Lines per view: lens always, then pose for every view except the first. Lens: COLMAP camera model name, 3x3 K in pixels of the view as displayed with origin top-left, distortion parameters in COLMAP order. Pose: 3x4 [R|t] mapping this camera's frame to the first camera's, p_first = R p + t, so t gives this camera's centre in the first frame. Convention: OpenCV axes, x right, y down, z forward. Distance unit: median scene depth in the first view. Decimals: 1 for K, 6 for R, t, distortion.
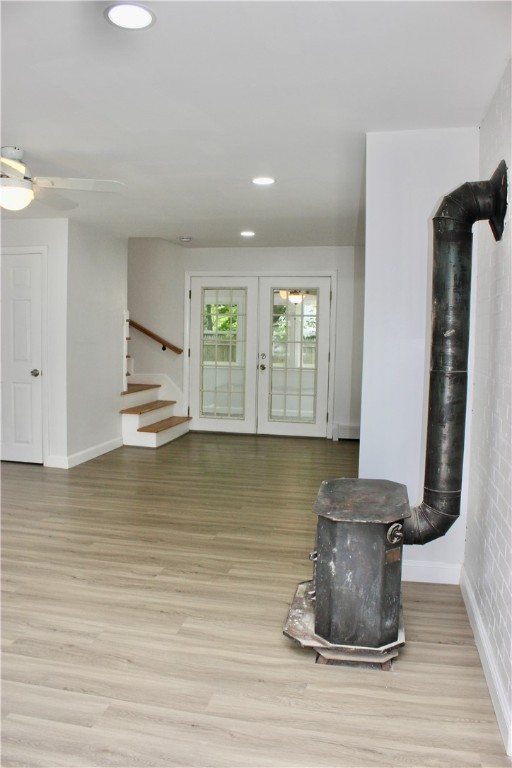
lens RADIAL K [[633.3, 0, 254.7], [0, 633.3, 384.5], [0, 0, 1]] dist [-0.133439, 0.063108]
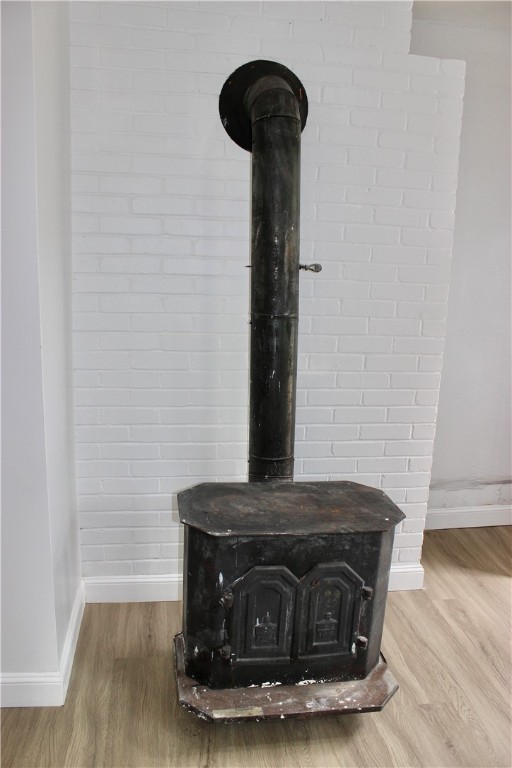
lens RADIAL K [[633.3, 0, 253.7], [0, 633.3, 381.4], [0, 0, 1]] dist [-0.133439, 0.063108]
pose [[-0.342938, -0.229280, 0.910947, -0.466607], [0.034243, 0.966059, 0.256042, -0.150564], [-0.938734, 0.119000, -0.323447, 1.355367]]
